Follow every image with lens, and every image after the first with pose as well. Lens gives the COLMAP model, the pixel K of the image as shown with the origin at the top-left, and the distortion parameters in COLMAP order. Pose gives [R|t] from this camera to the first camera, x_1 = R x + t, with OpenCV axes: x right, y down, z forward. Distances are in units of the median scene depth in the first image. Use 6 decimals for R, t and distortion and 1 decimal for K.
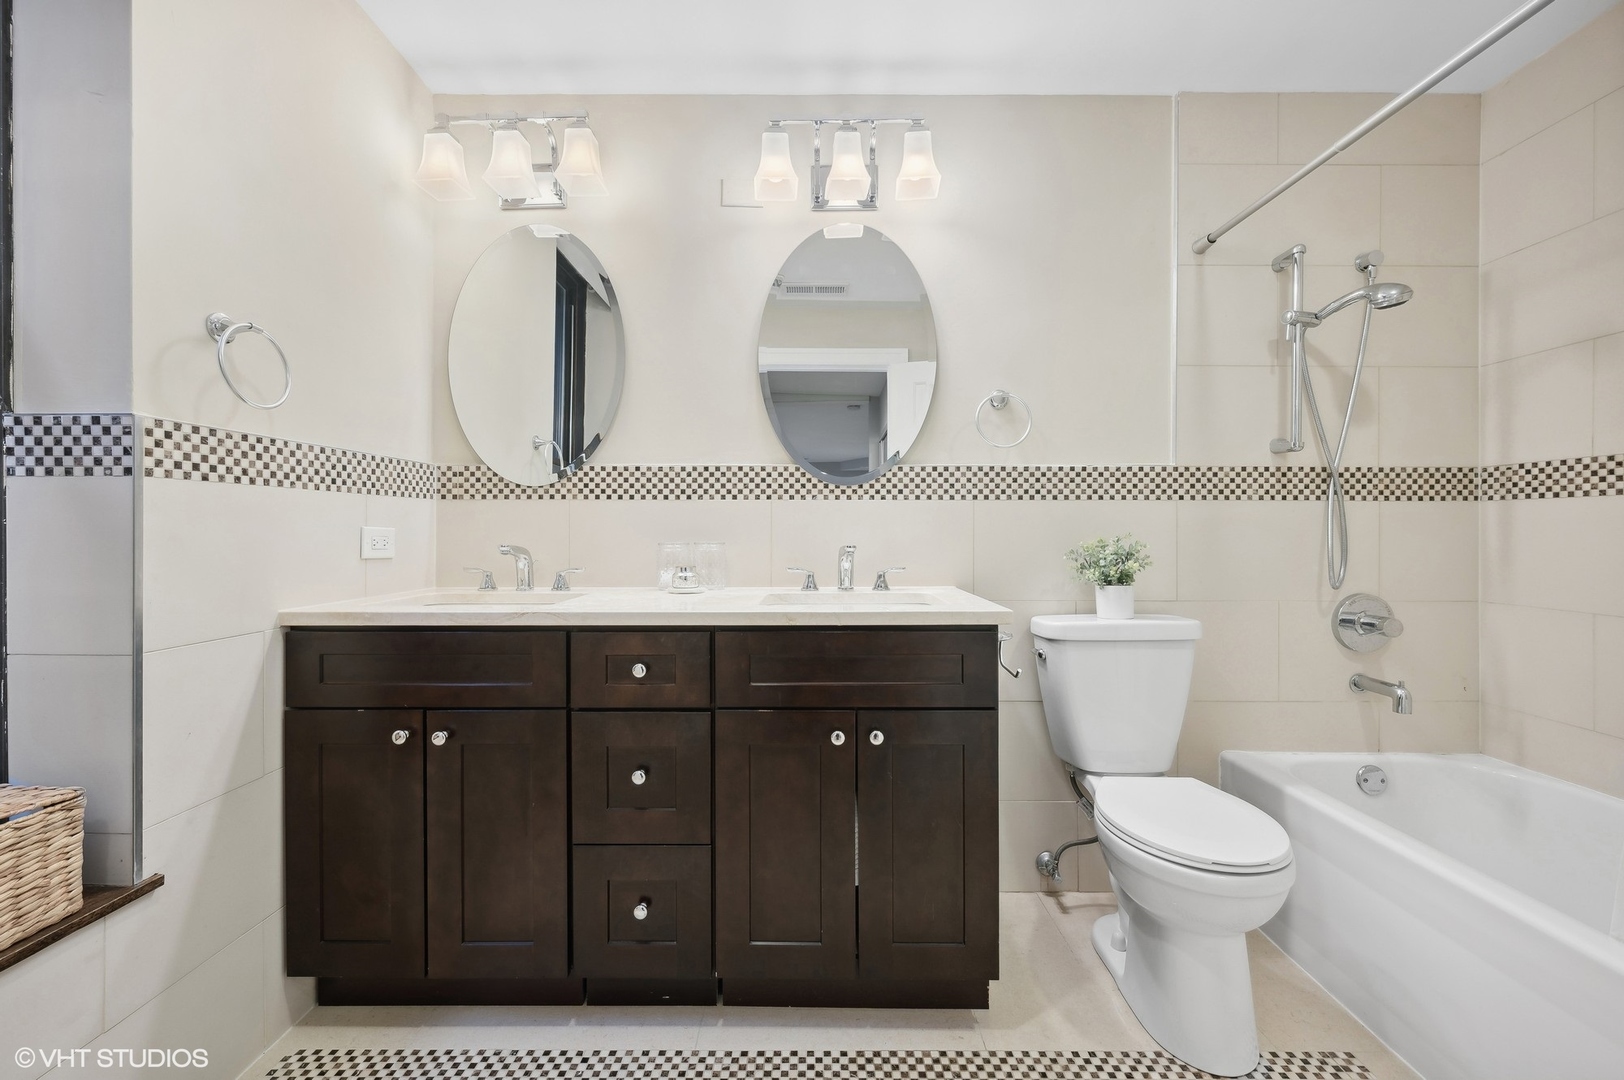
lens RADIAL K [[637.6, 0, 812.0], [0, 637.6, 540.0], [0, 0, 1]] dist [-0.001607, 0.000019]
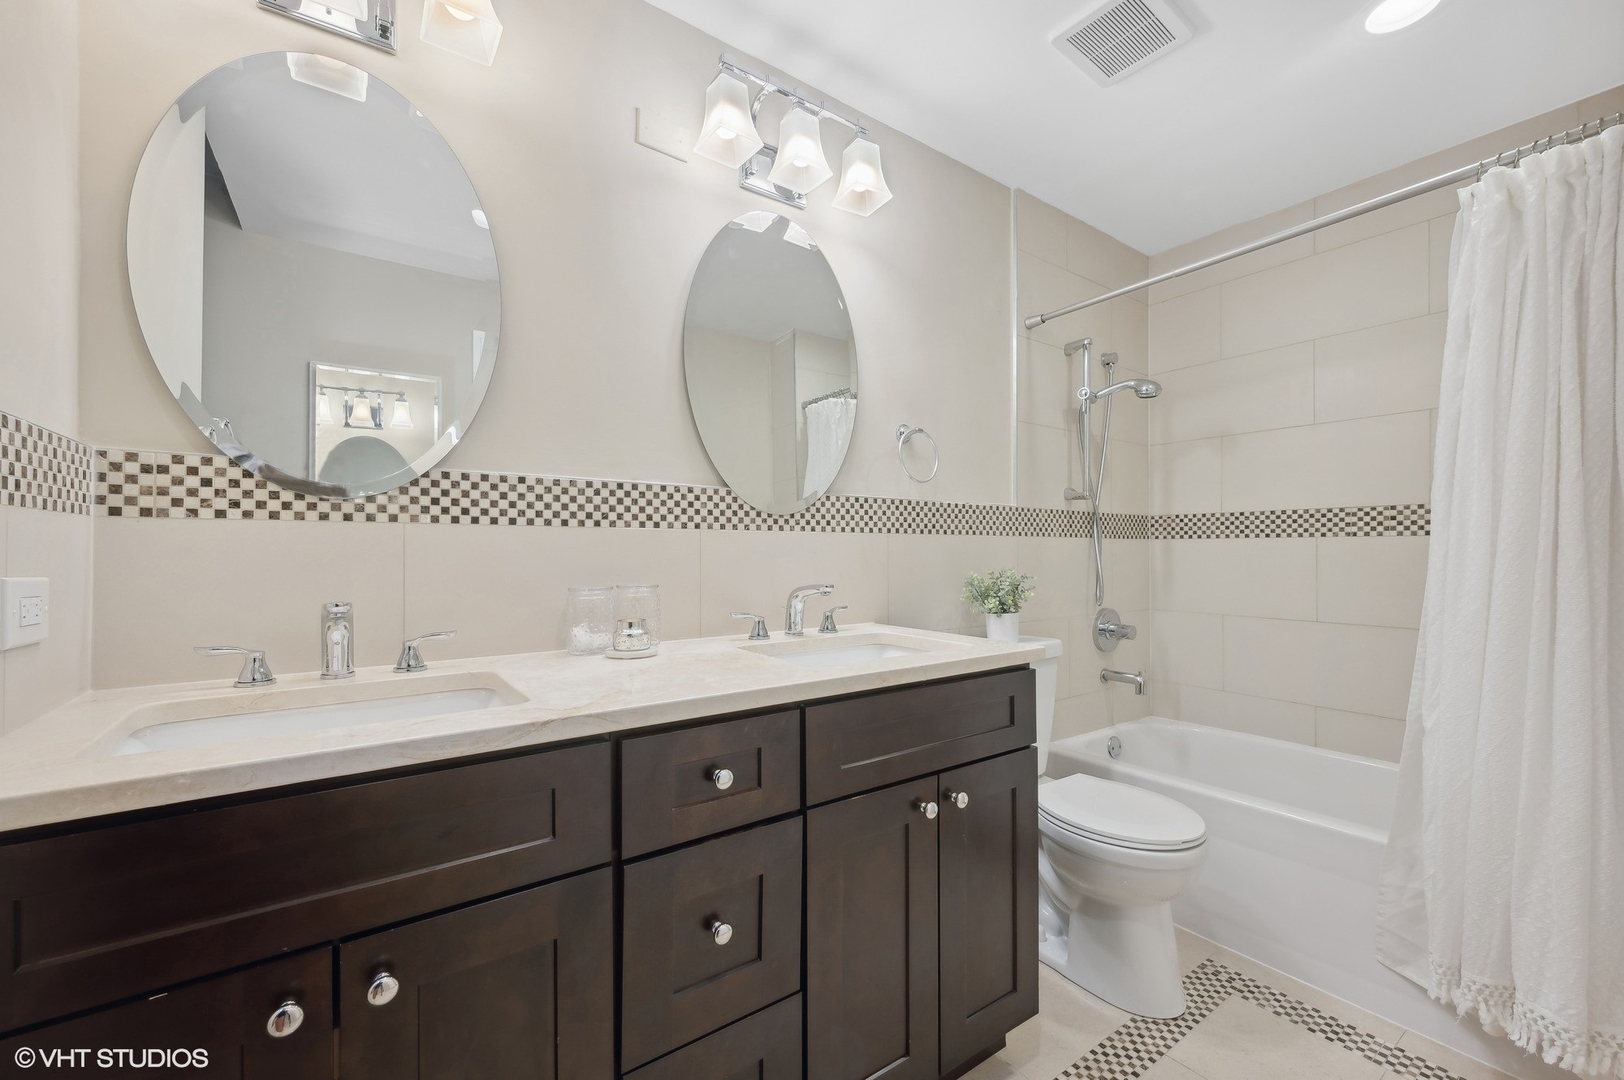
lens RADIAL K [[647.2, 0, 812.2], [0, 647.2, 553.0], [0, 0, 1]] dist [-0.000659, -0.000050]
pose [[0.813274, -0.002550, 0.581876, -0.422942], [0.010355, 0.999895, -0.010090, -0.023580], [-0.581789, 0.014231, 0.813215, 0.257587]]
